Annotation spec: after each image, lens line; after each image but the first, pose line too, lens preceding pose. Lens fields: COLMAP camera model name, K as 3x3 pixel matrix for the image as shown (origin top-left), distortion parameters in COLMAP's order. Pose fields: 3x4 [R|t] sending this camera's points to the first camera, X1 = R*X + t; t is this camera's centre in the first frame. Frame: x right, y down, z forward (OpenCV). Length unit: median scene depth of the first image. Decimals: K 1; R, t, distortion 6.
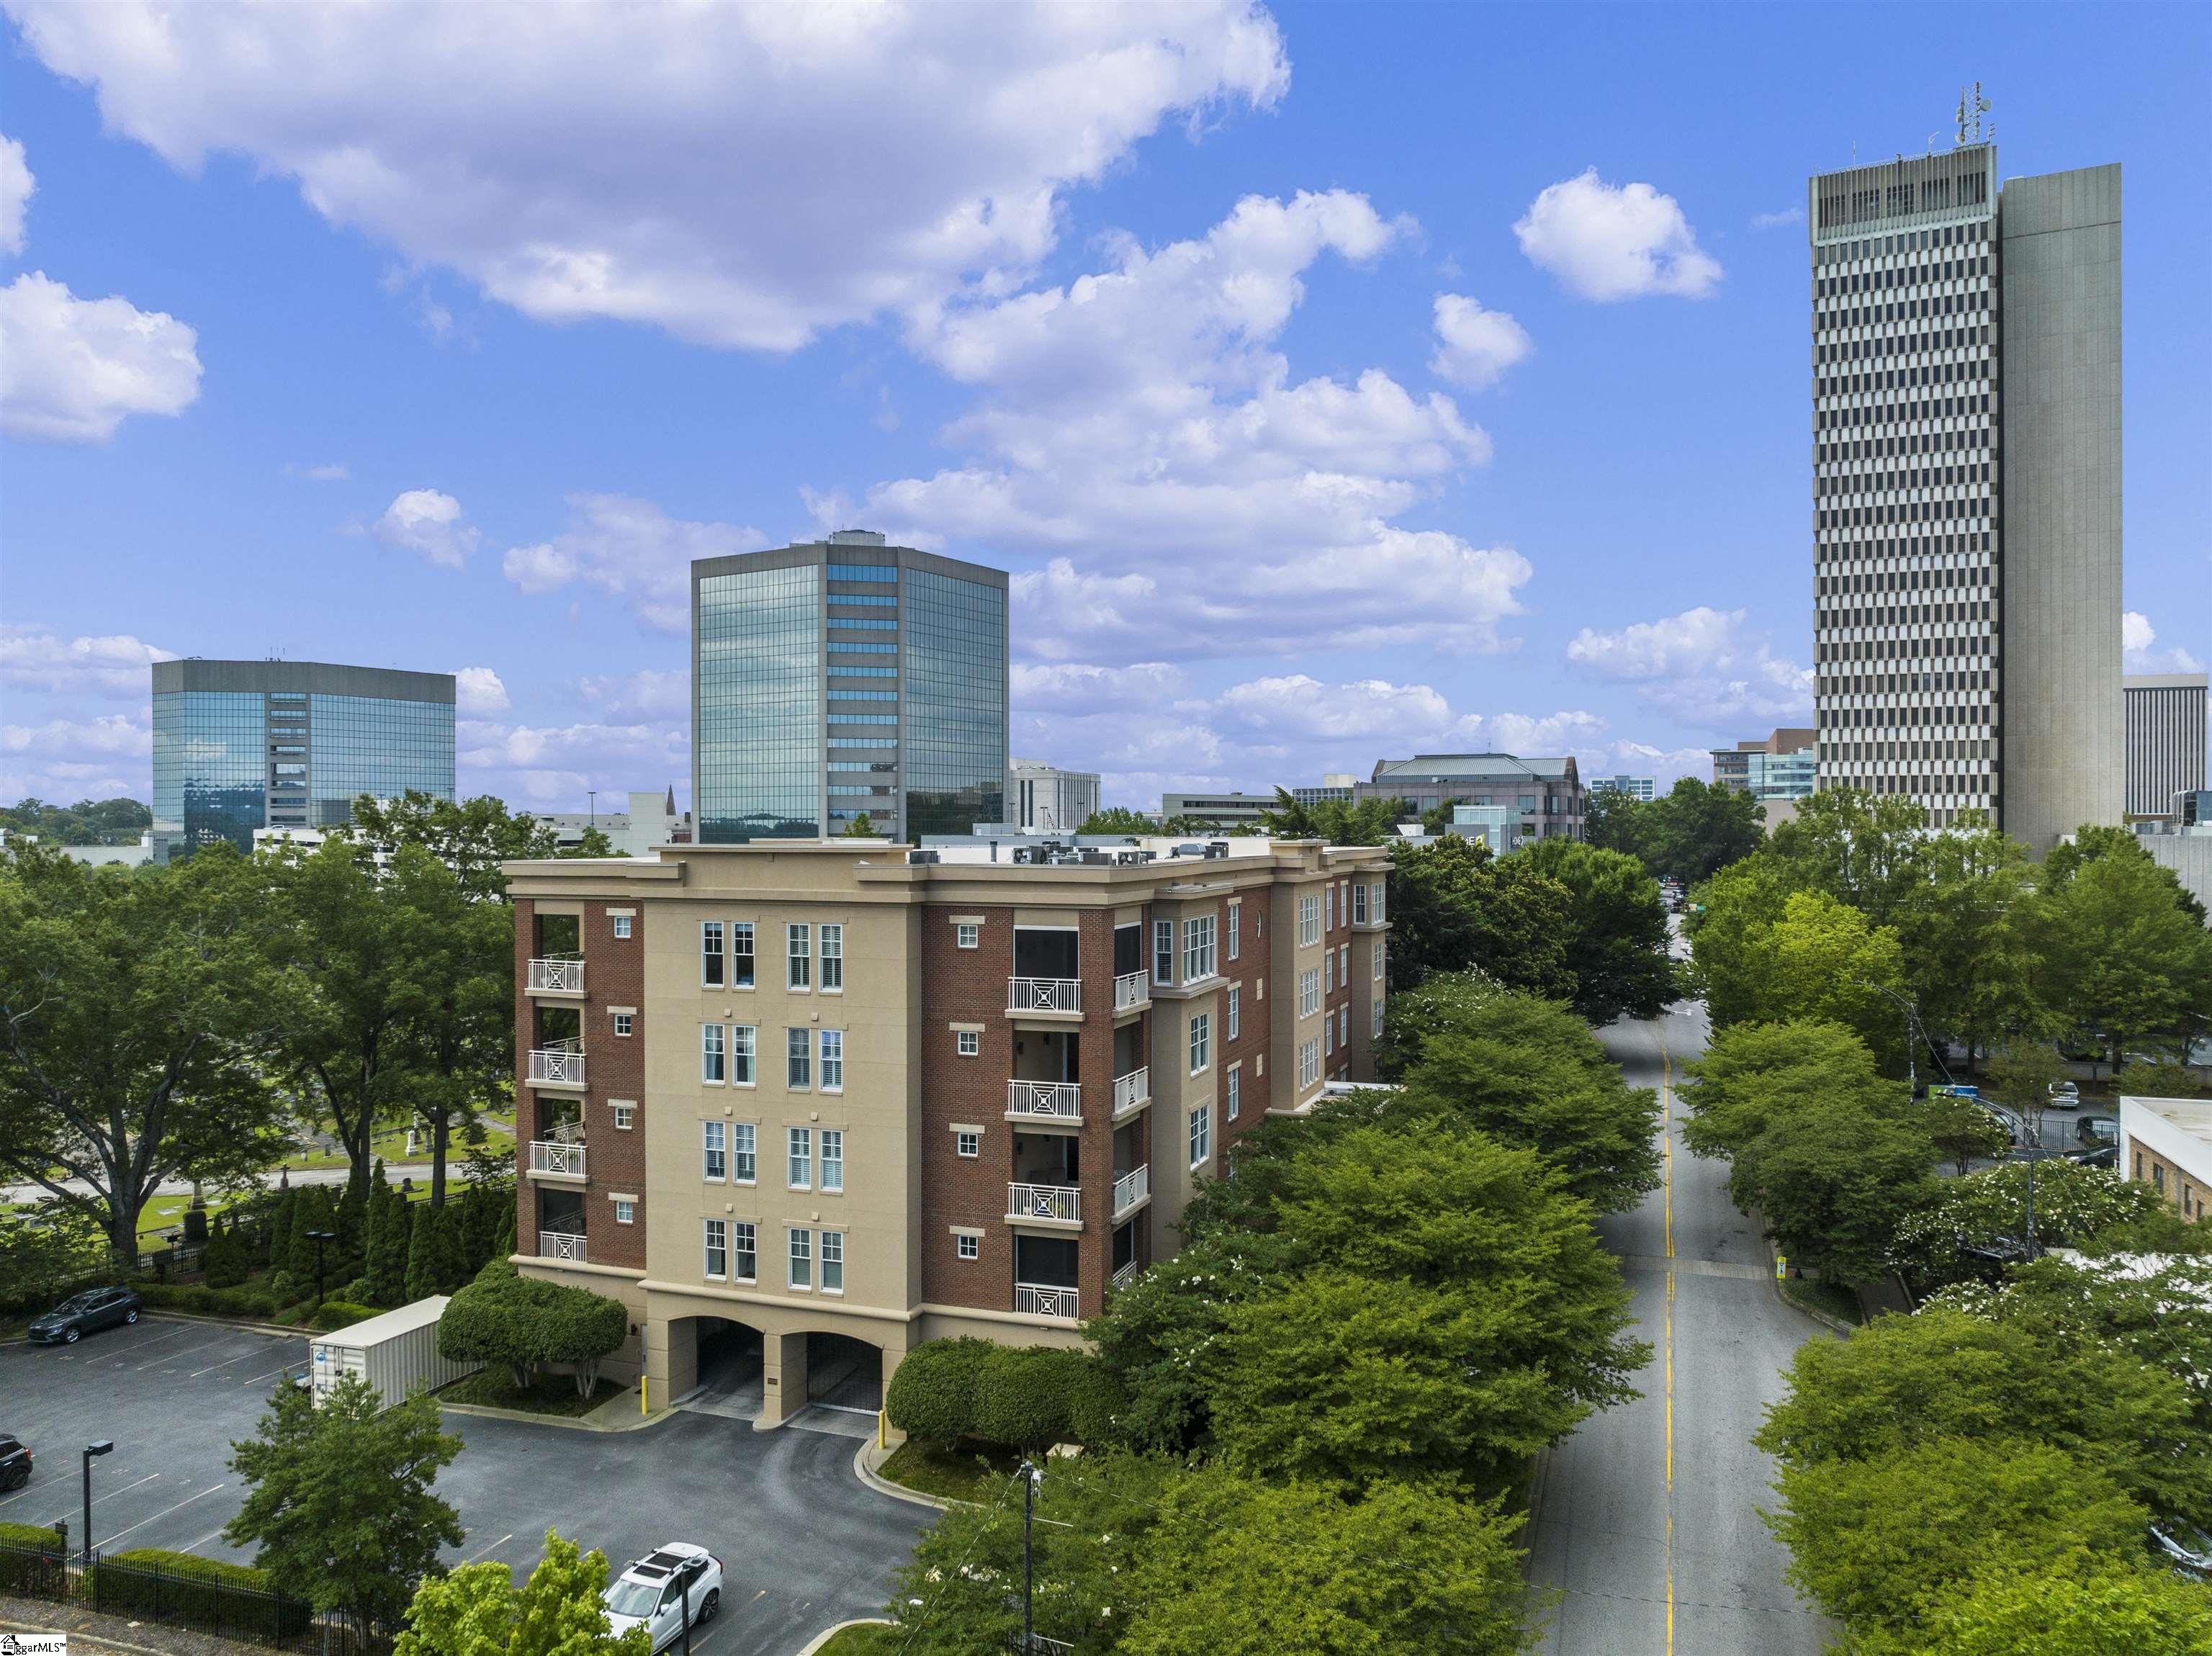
lens RADIAL K [[1564.6, 0, 1092.0], [0, 1564.6, 846.2], [0, 0, 1]] dist [-0.037687, 0.001692]
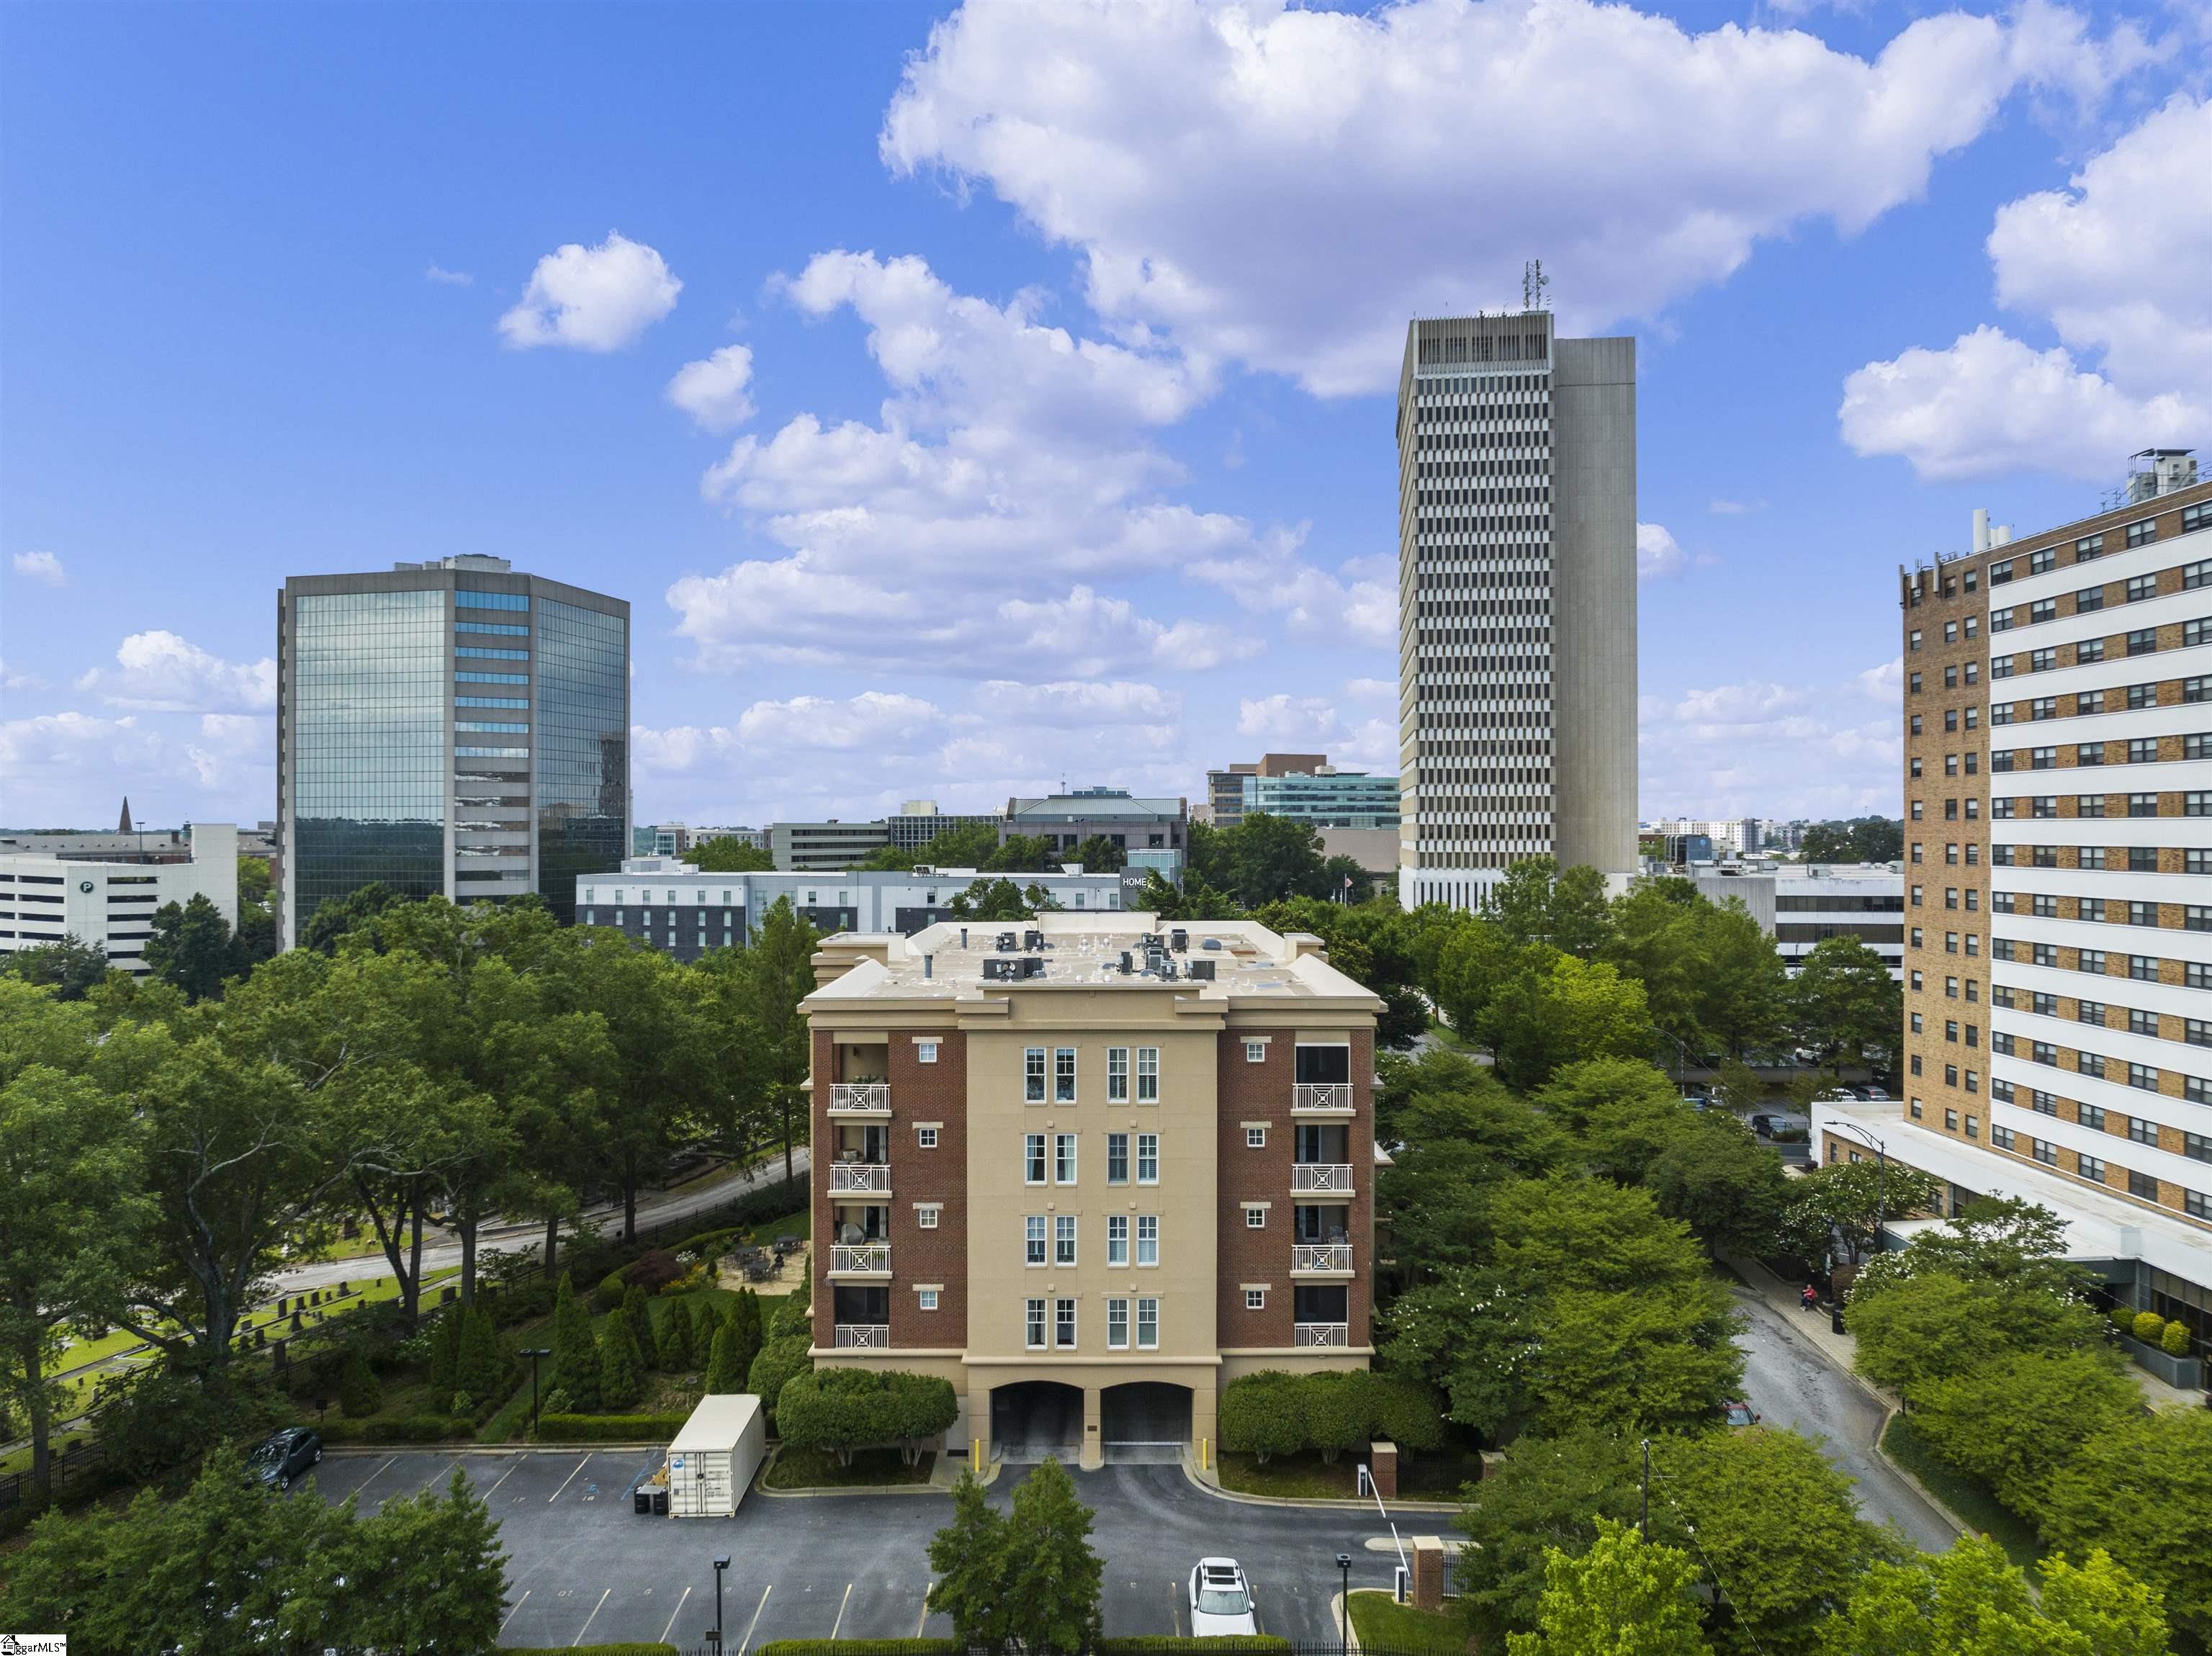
lens RADIAL K [[1564.6, 0, 1091.3], [0, 1564.6, 825.6], [0, 0, 1]] dist [-0.037687, 0.001692]
pose [[0.940383, -0.000688, 0.340116, -0.596329], [0.005264, 0.999908, -0.012533, -0.103989], [-0.340076, 0.013576, 0.940300, -0.134050]]
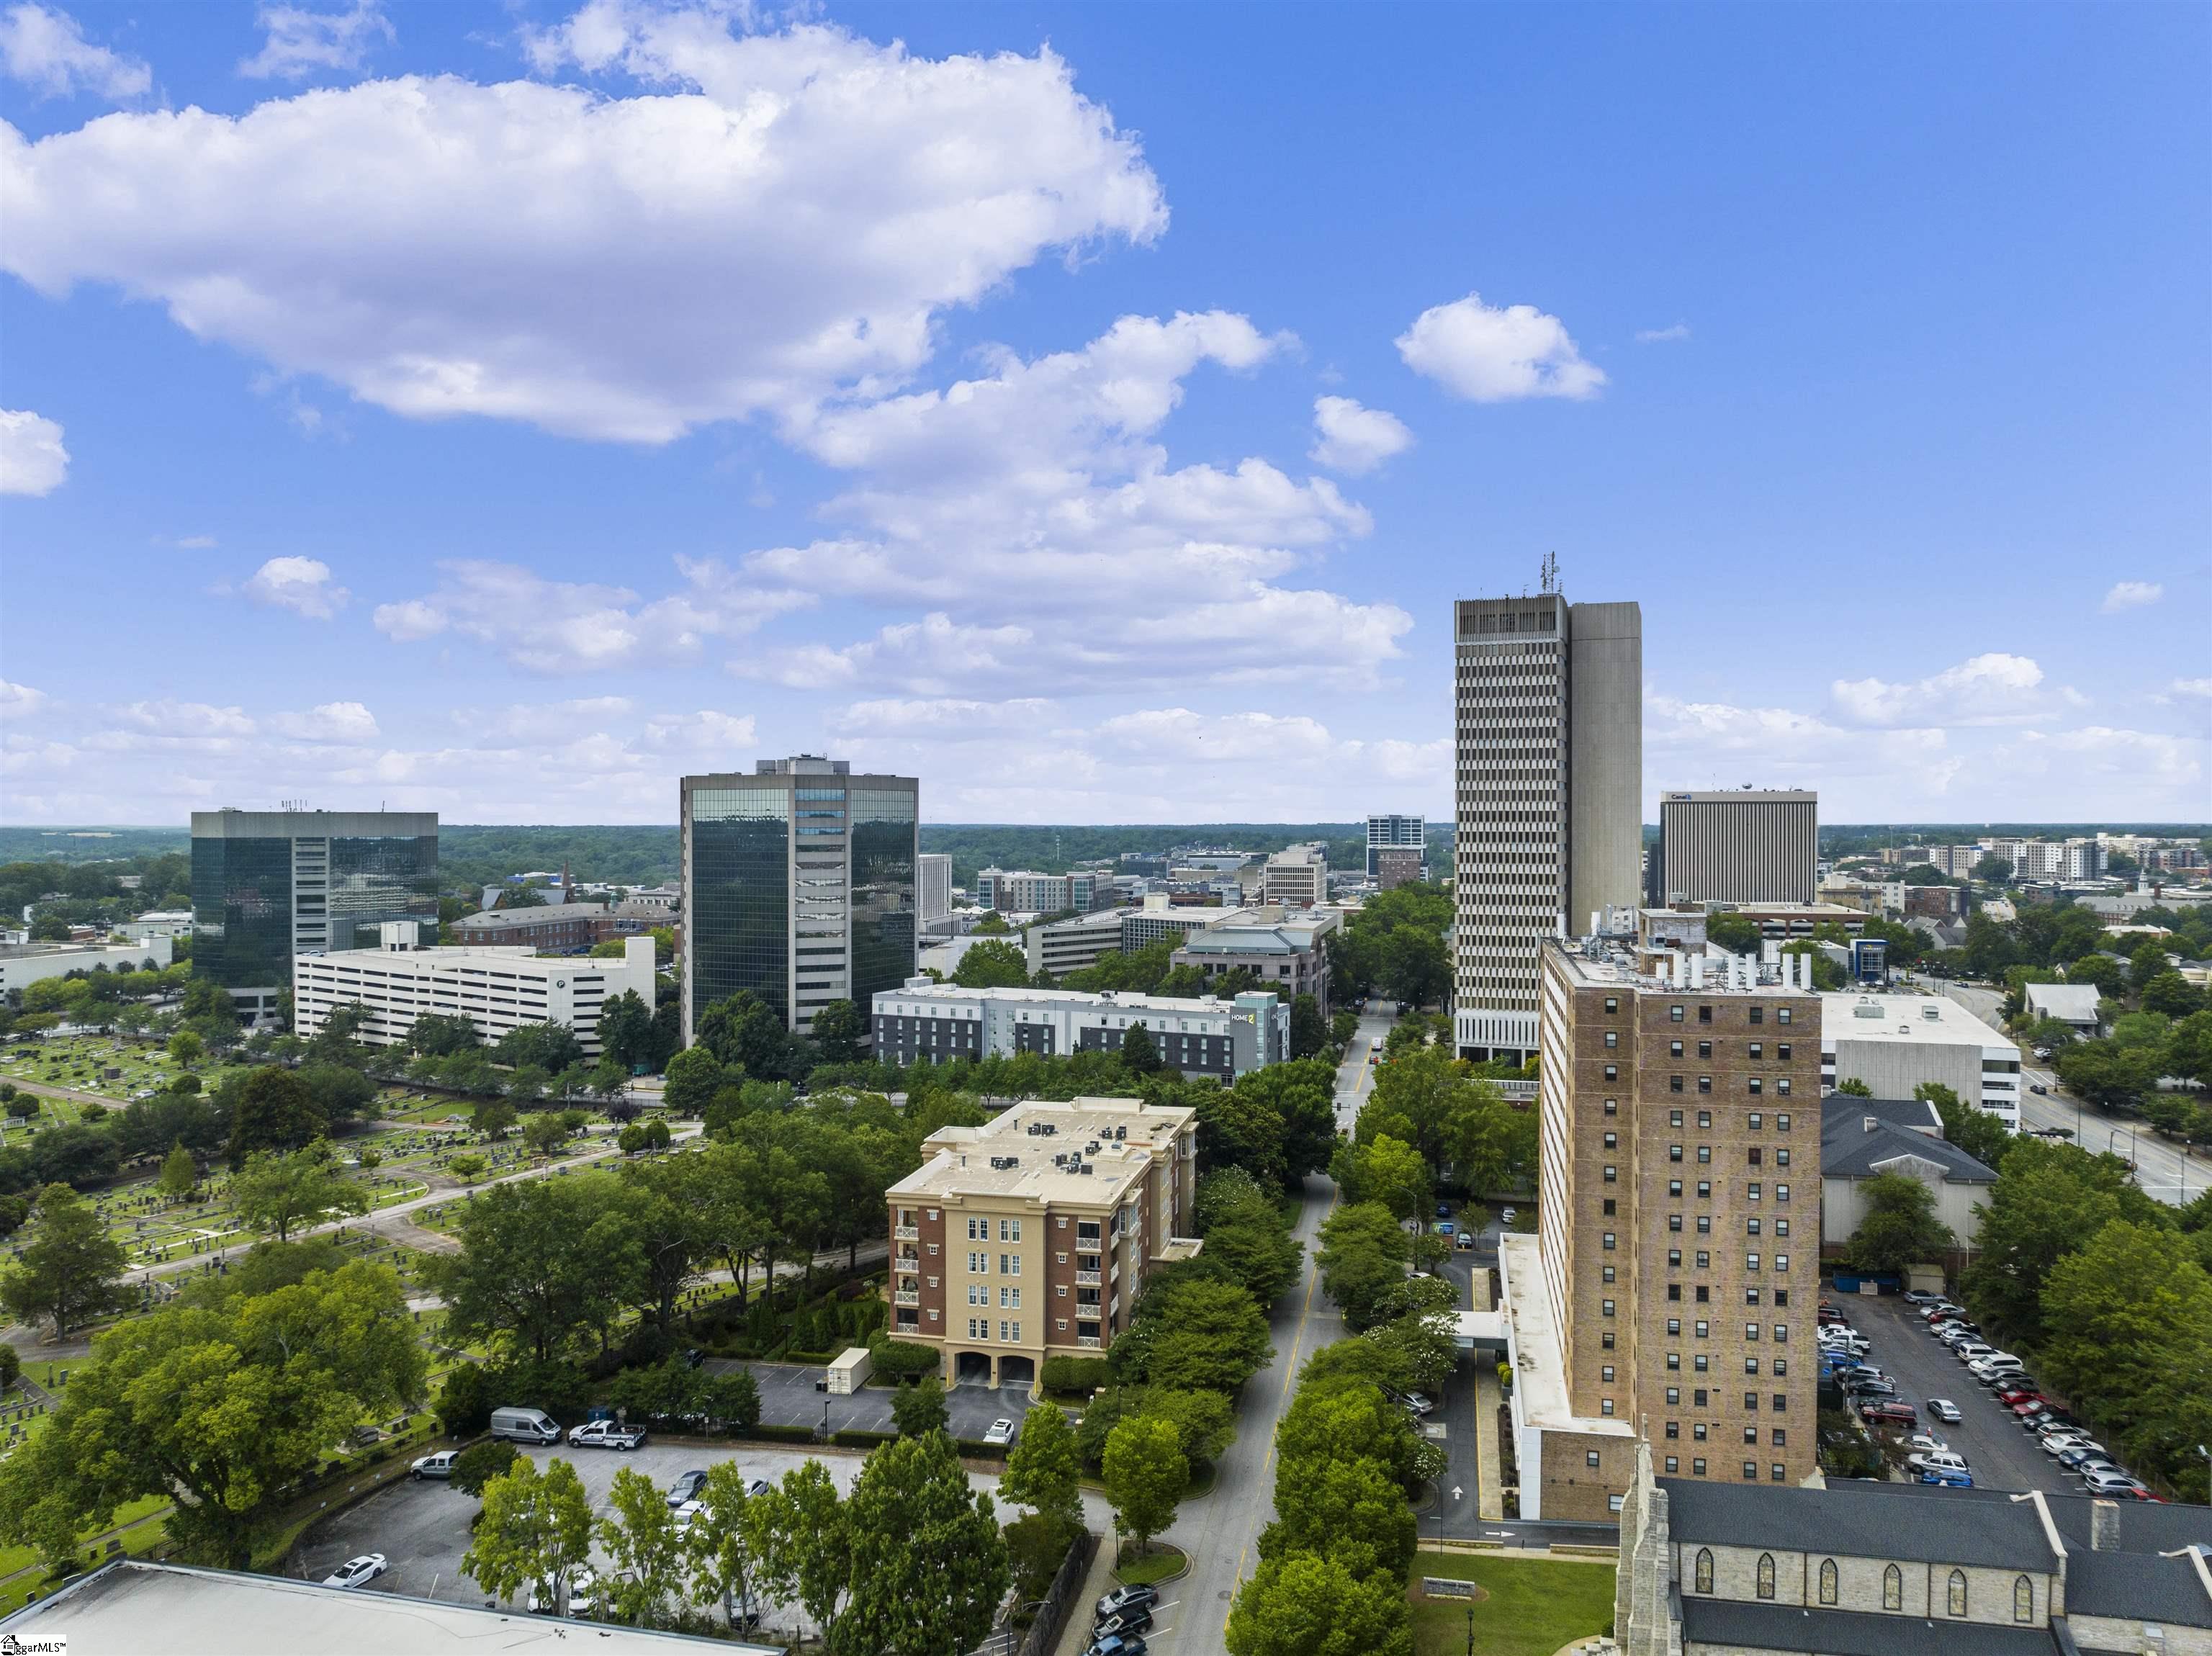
lens RADIAL K [[1564.6, 0, 1090.3], [0, 1564.6, 823.0], [0, 0, 1]] dist [-0.037687, 0.001692]
pose [[0.992437, -0.001659, 0.122741, -0.374863], [0.002273, 0.999986, -0.004862, -0.670009], [-0.122731, 0.005104, 0.992427, -1.918443]]
